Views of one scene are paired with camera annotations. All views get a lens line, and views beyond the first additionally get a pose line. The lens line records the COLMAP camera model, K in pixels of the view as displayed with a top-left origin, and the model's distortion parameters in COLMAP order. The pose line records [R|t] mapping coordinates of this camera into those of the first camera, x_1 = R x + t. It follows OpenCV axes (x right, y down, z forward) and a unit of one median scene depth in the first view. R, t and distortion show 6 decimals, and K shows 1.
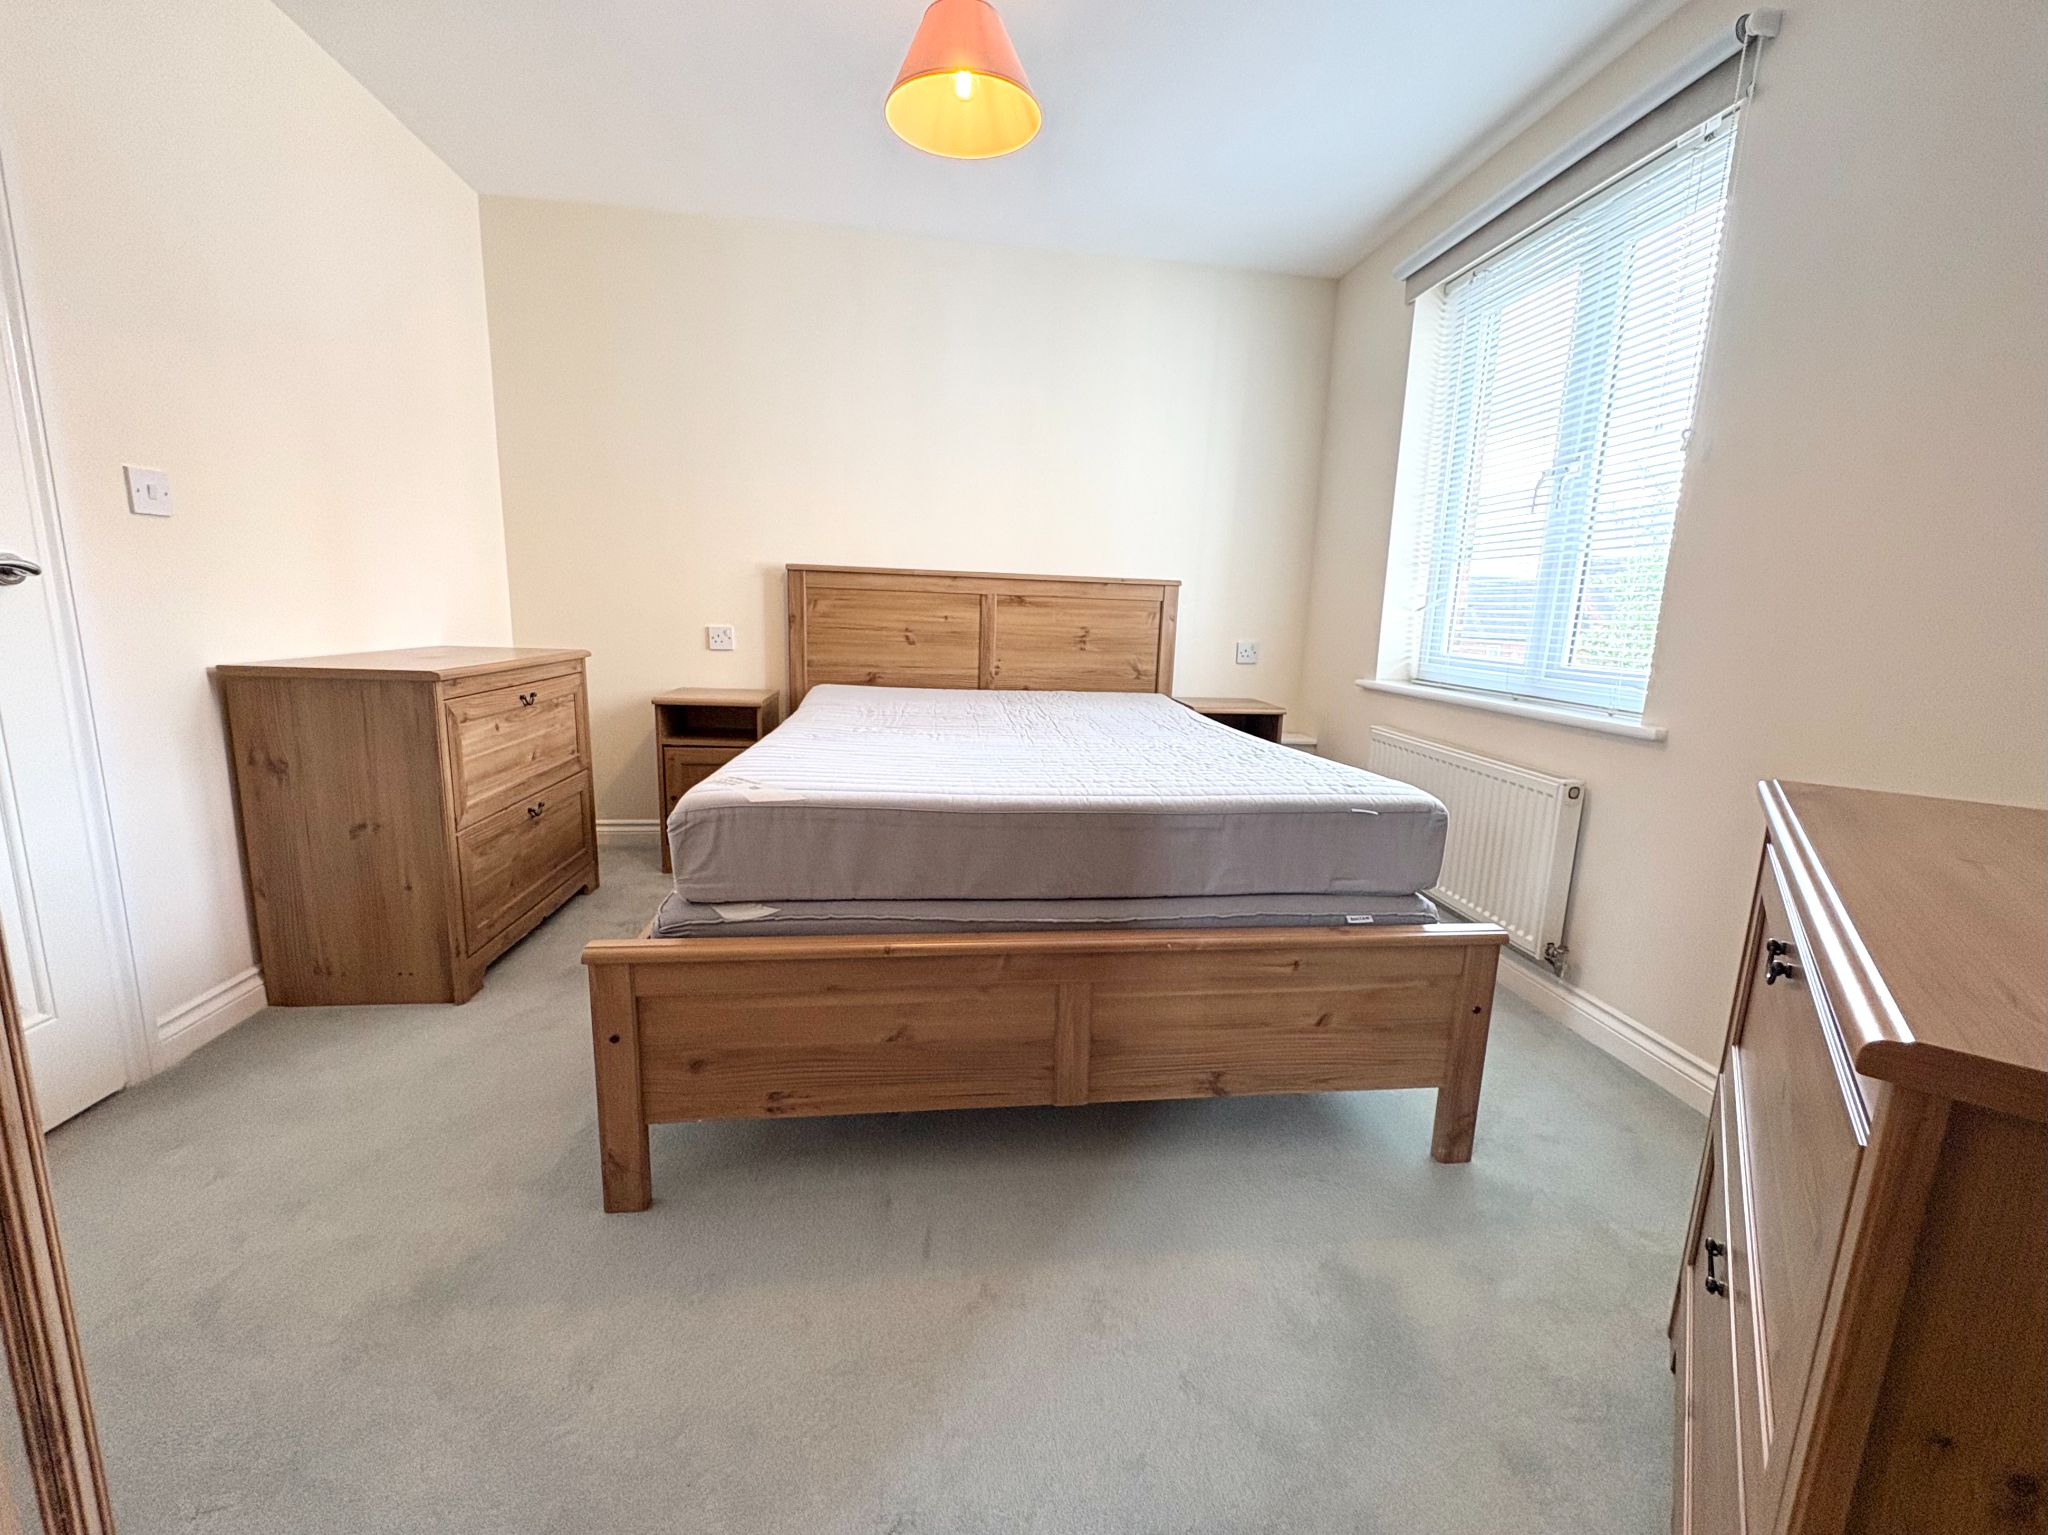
lens RADIAL K [[841.4, 0, 1022.0], [0, 841.4, 762.3], [0, 0, 1]] dist [0.000770, -0.002016]
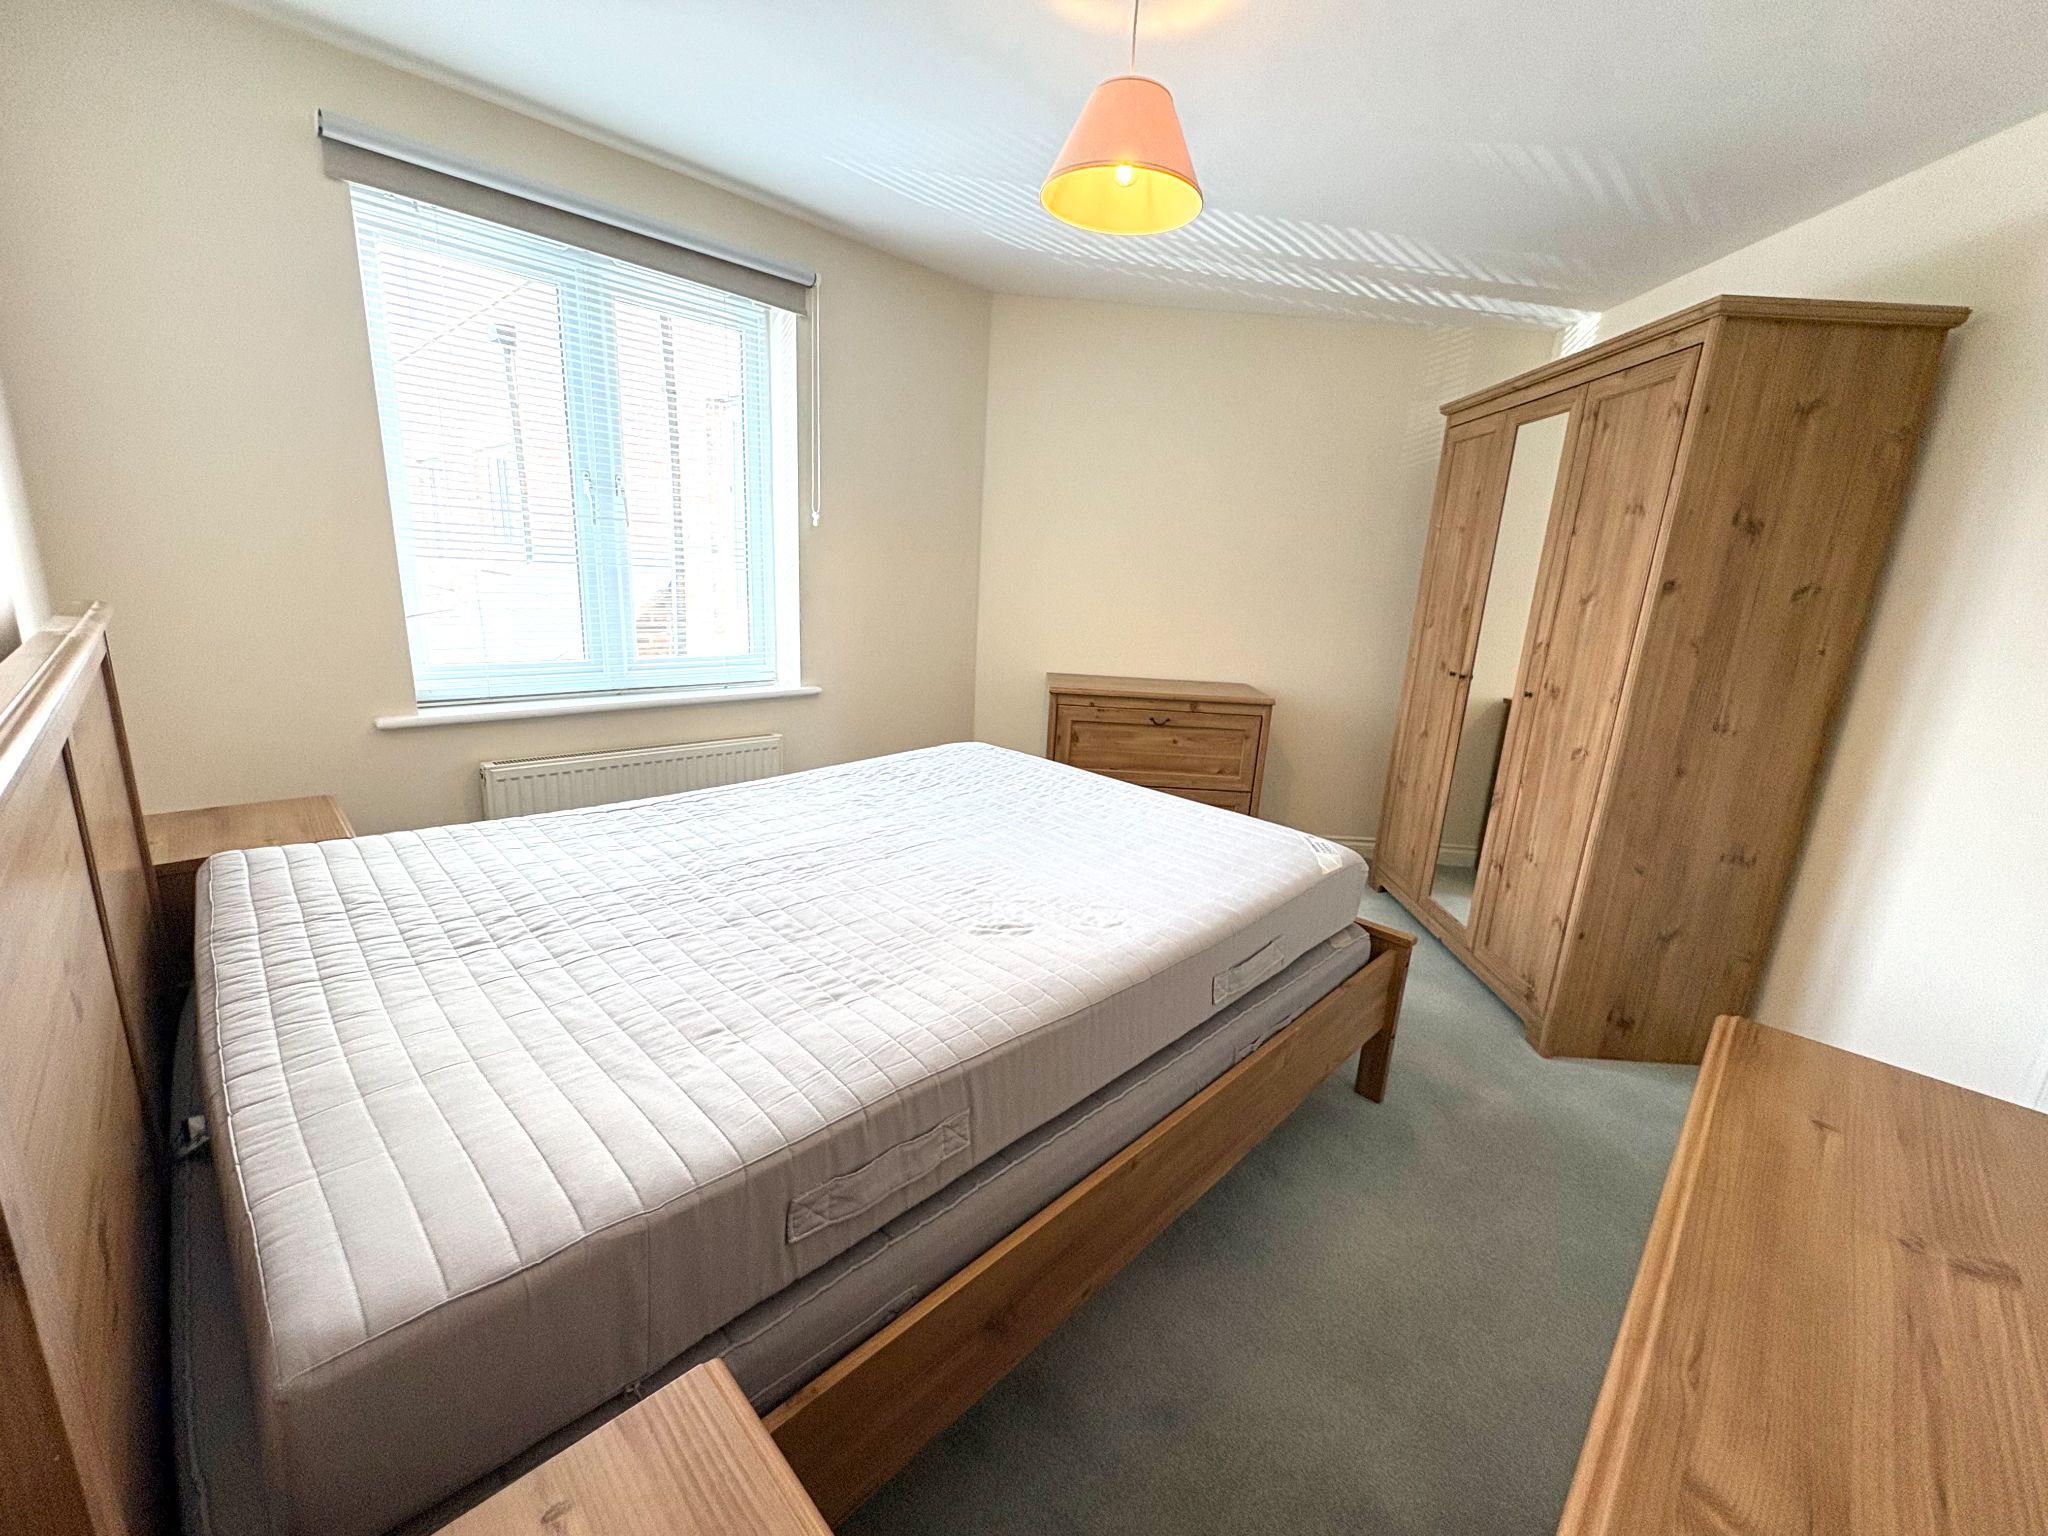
lens RADIAL K [[812.1, 0, 1010.9], [0, 812.1, 768.3], [0, 0, 1]] dist [-0.010089, 0.000861]
pose [[-0.608776, -0.239180, 0.756429, -0.423010], [0.076687, 0.931265, 0.356180, -0.246440], [-0.789627, 0.274842, -0.548590, 0.911075]]
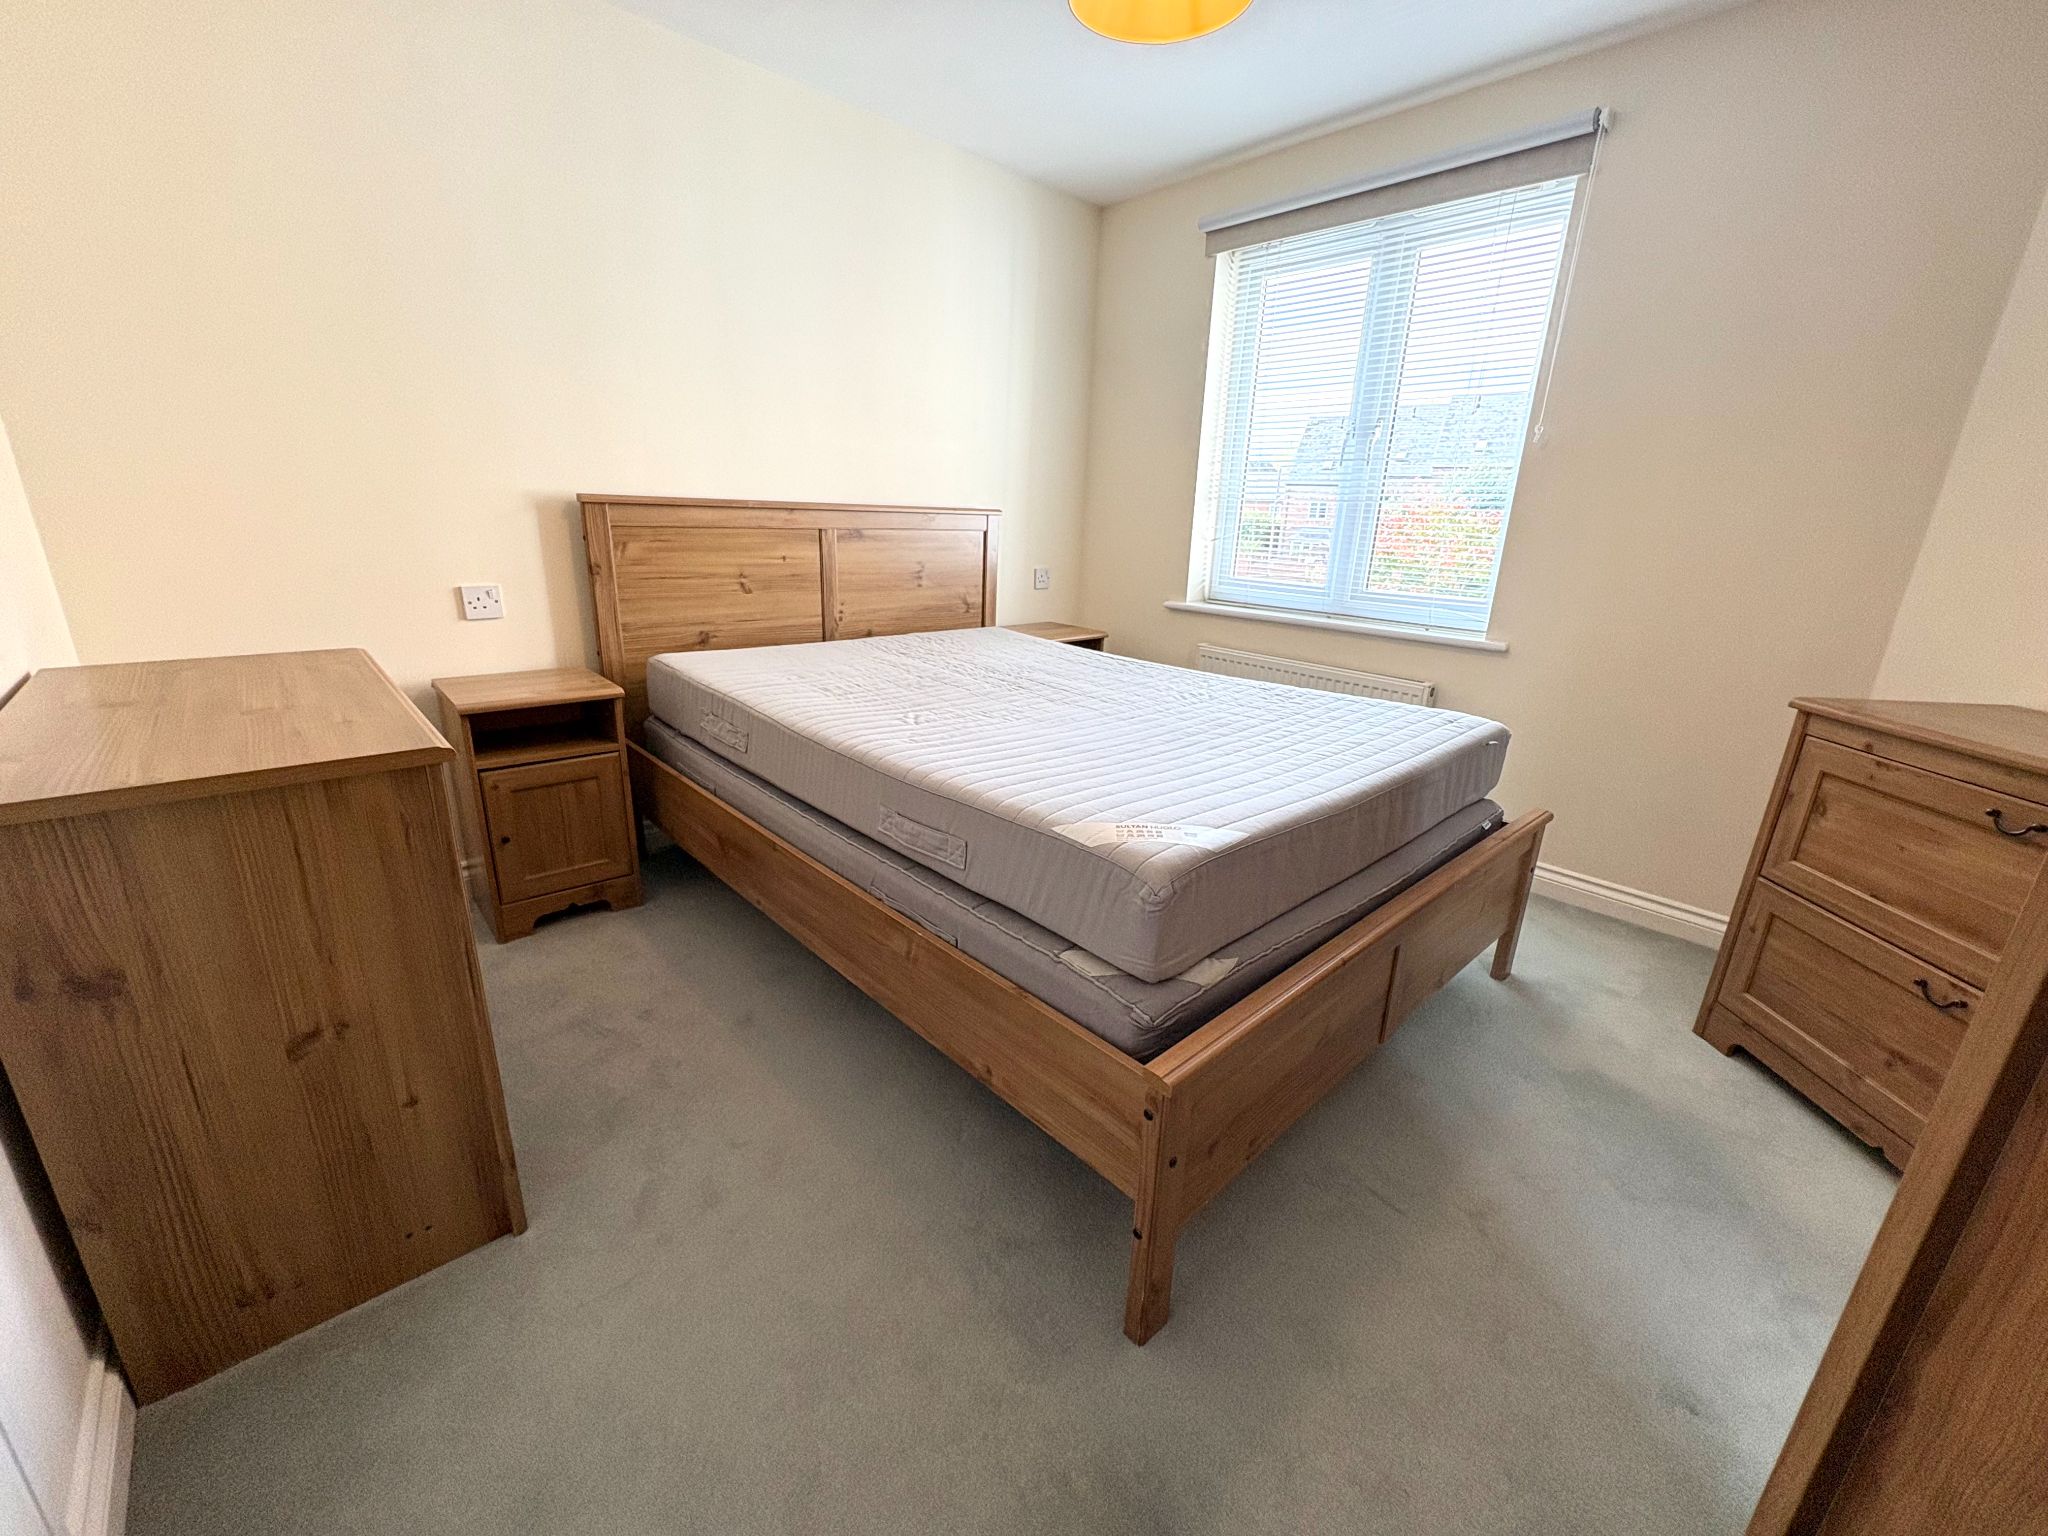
lens RADIAL K [[812.1, 0, 1009.2], [0, 812.1, 774.3], [0, 0, 1]] dist [-0.010089, 0.000861]
pose [[0.817123, -0.185120, 0.545931, -0.394575], [0.100453, 0.978271, 0.181369, -0.085239], [-0.567644, -0.093360, 0.817964, 0.187038]]
